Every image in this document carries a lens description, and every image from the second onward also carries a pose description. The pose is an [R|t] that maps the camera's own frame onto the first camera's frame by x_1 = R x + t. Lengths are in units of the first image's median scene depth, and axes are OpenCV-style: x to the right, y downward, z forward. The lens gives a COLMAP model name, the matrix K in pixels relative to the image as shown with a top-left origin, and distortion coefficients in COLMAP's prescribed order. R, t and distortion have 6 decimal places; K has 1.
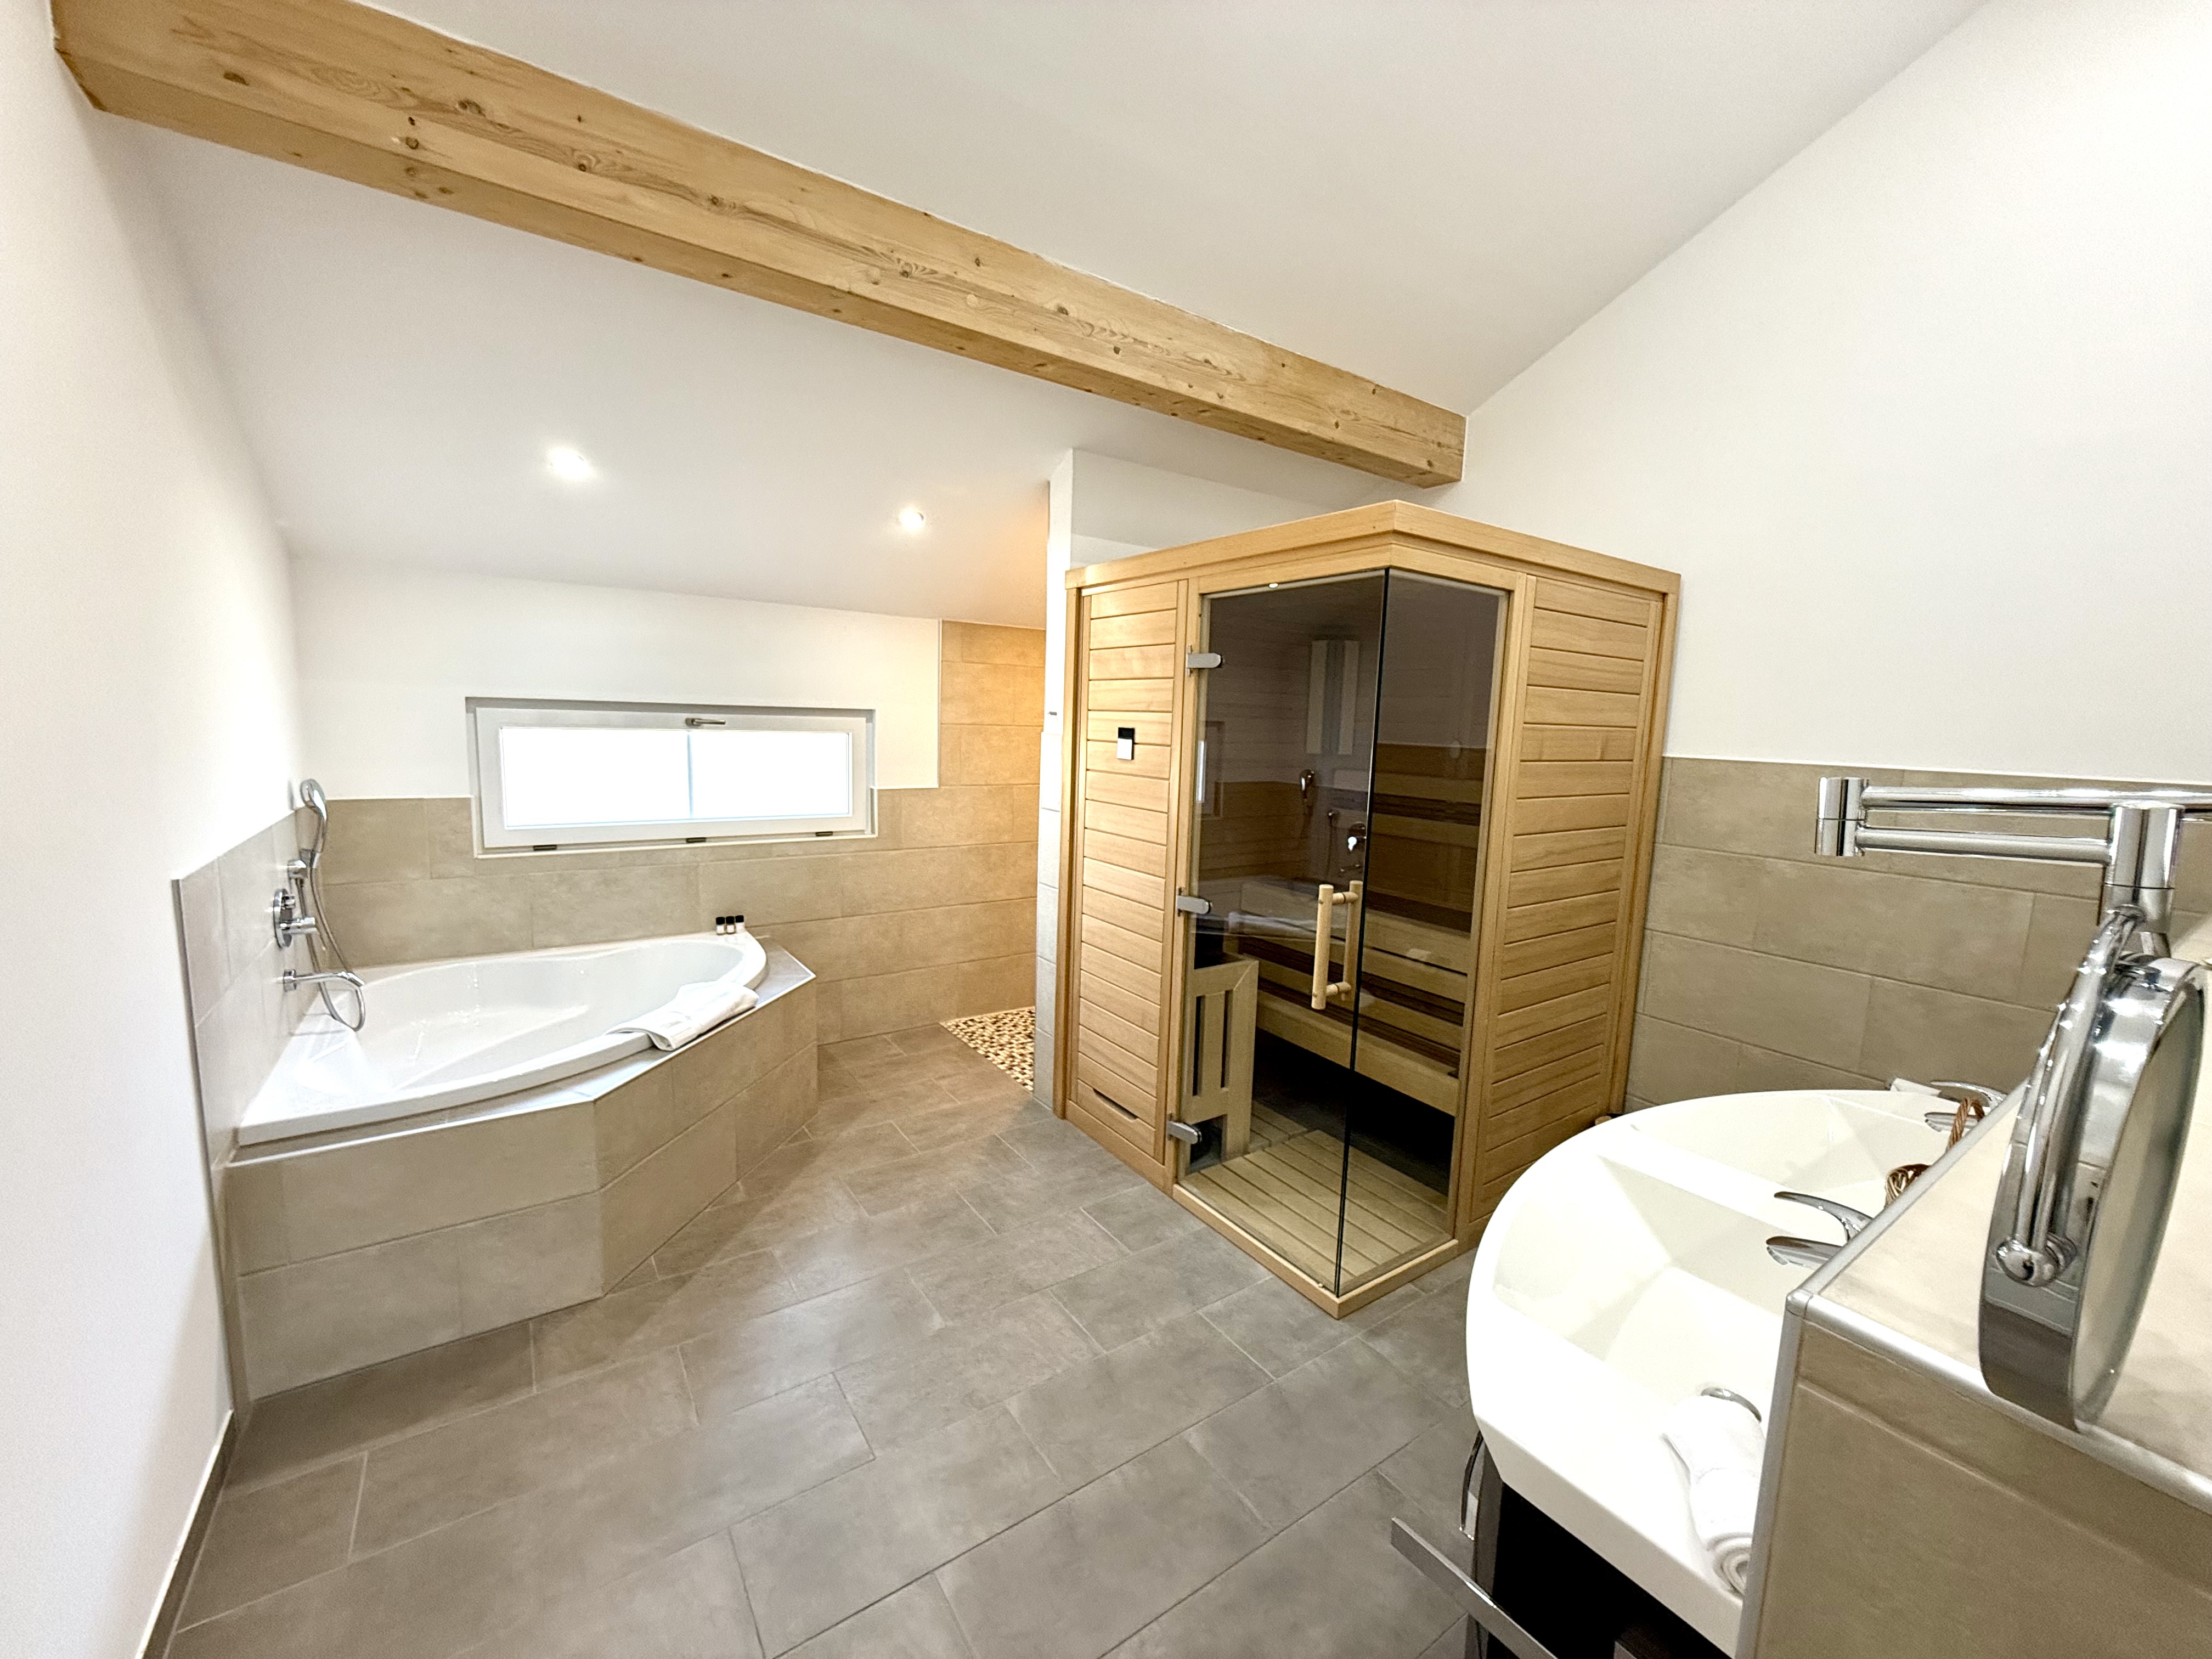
lens RADIAL K [[880.0, 0, 1117.2], [0, 880.0, 836.4], [0, 0, 1]] dist [-0.000233, 0.000228]
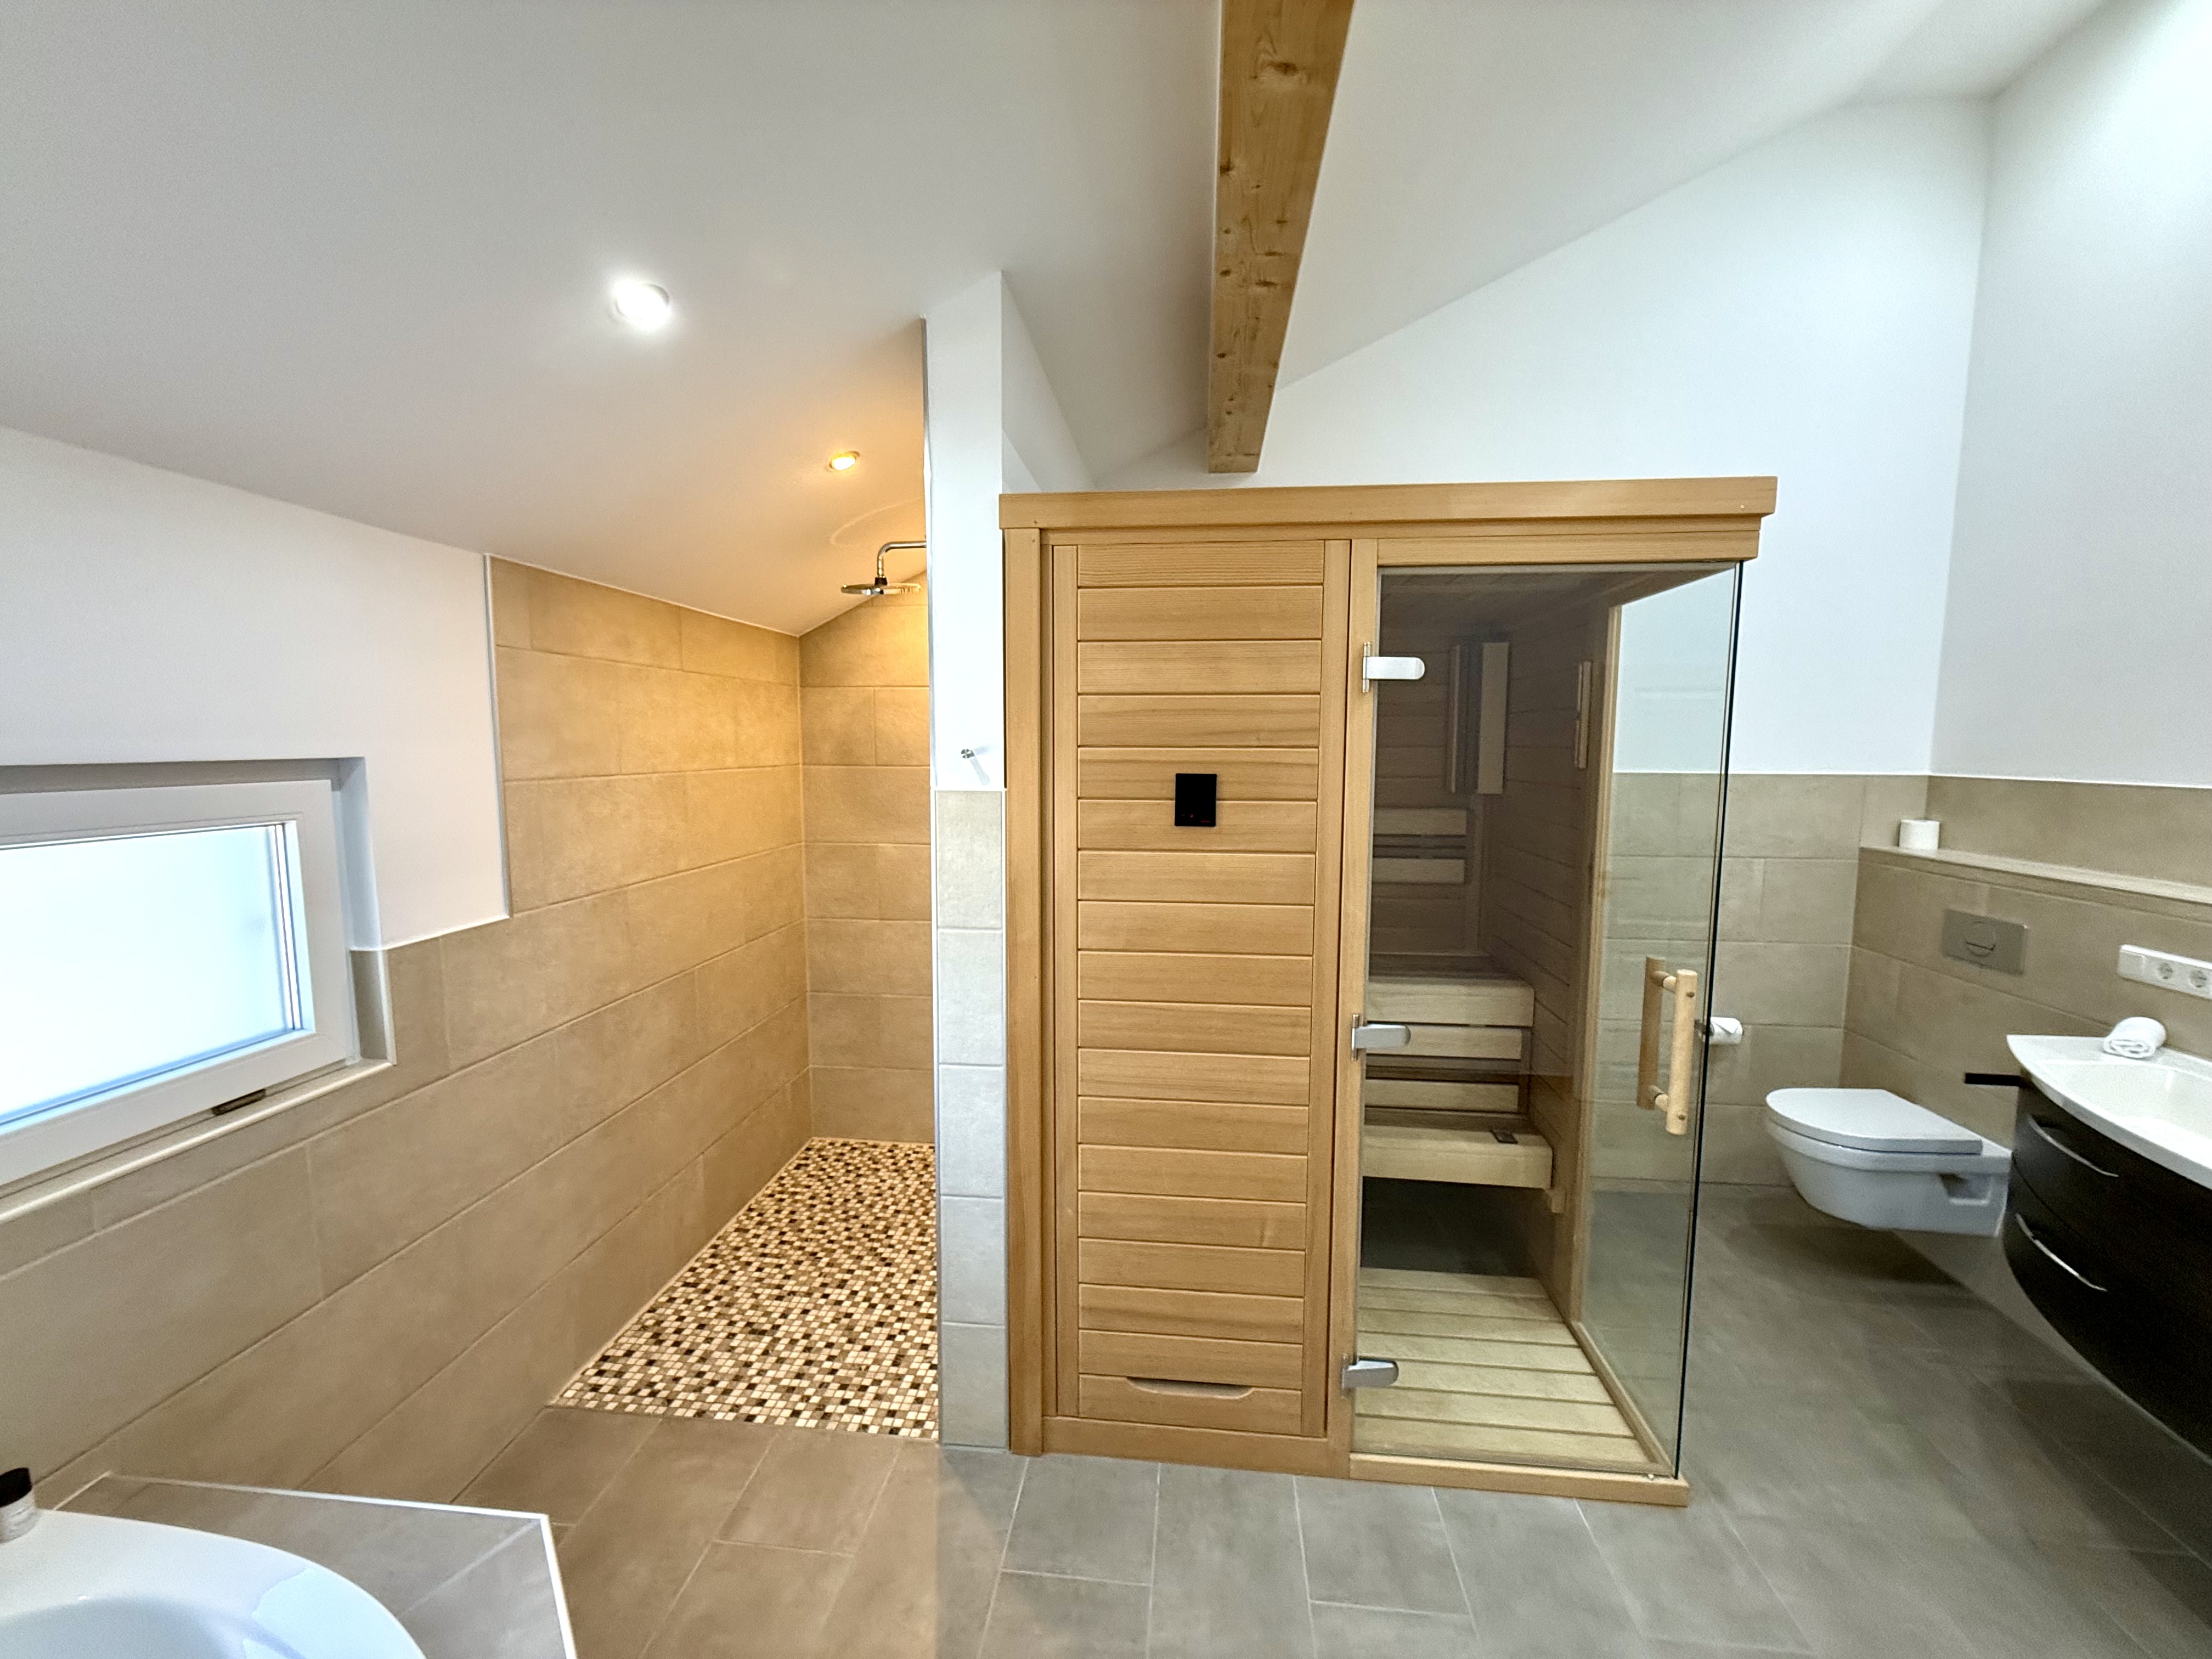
lens RADIAL K [[880.0, 0, 1116.5], [0, 880.0, 833.3], [0, 0, 1]] dist [-0.000233, 0.000228]
pose [[0.652283, -0.111686, 0.749702, -0.366787], [0.118642, 0.991937, 0.044547, -0.090070], [-0.748632, 0.059889, 0.660275, 0.490914]]
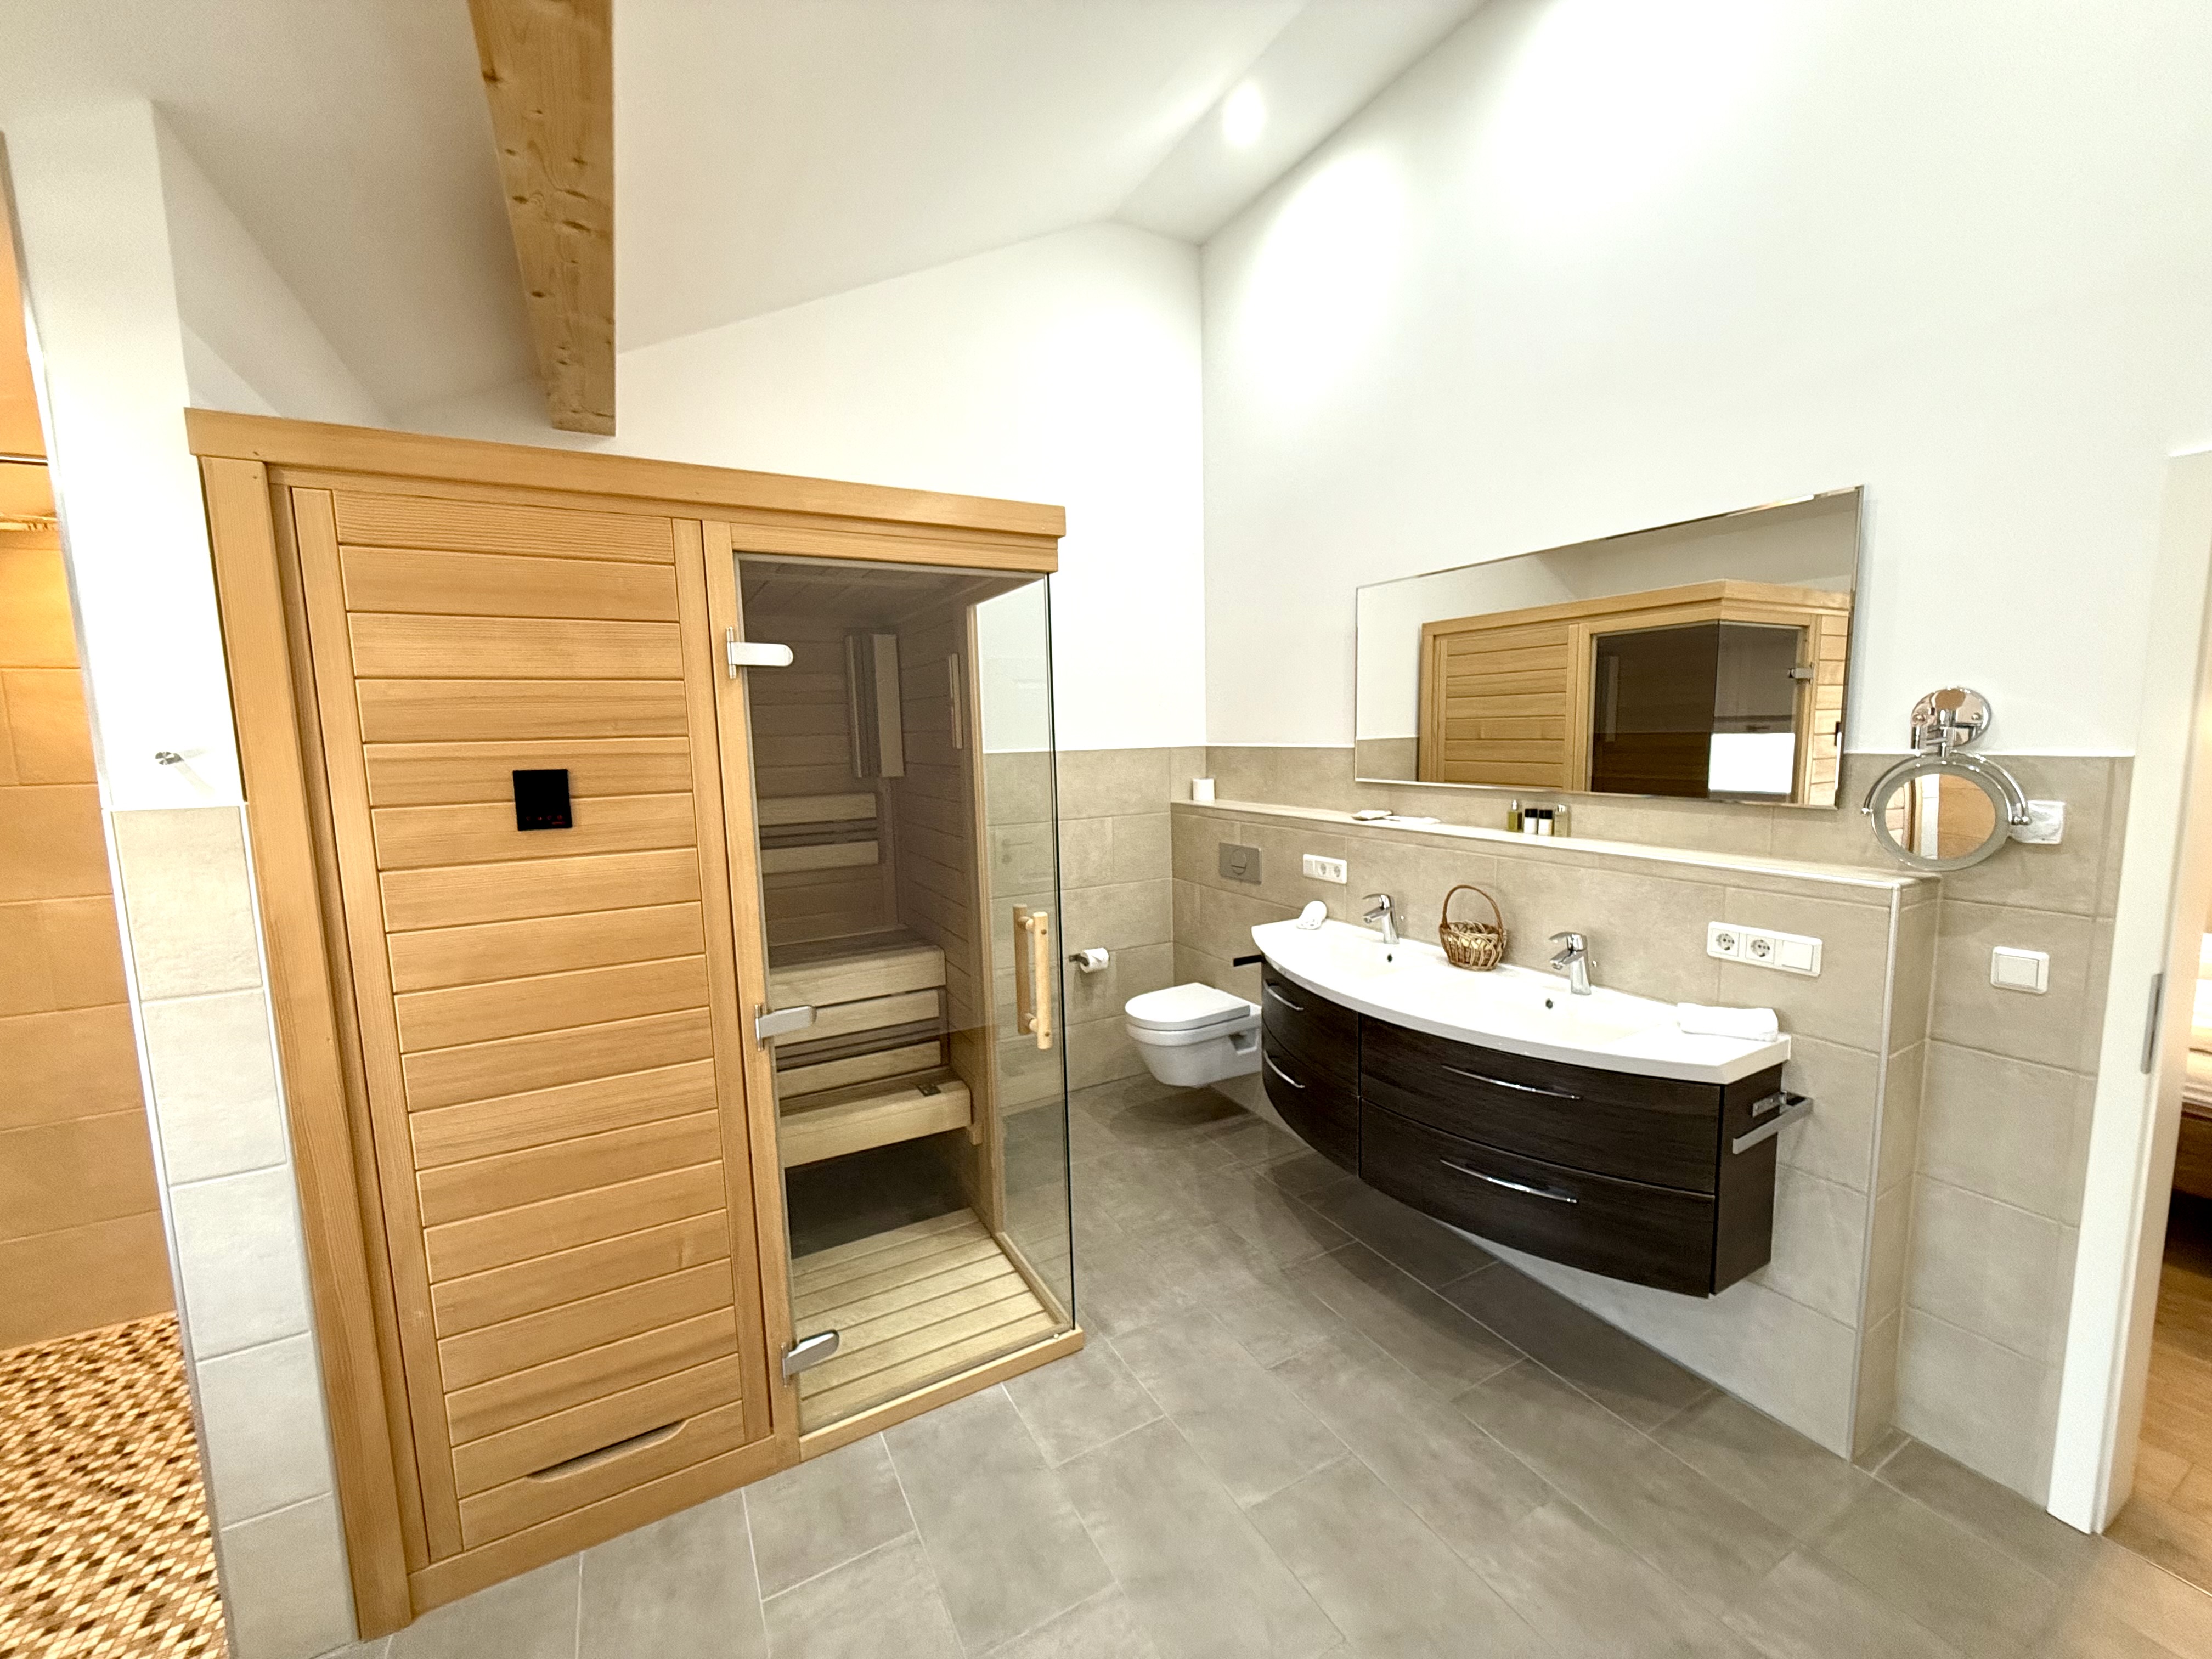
lens RADIAL K [[880.0, 0, 1110.5], [0, 880.0, 833.0], [0, 0, 1]] dist [-0.000233, 0.000228]
pose [[0.104916, -0.155930, 0.982180, -0.365809], [0.156875, 0.977861, 0.138487, -0.082164], [-0.982030, 0.139550, 0.127054, 0.457015]]
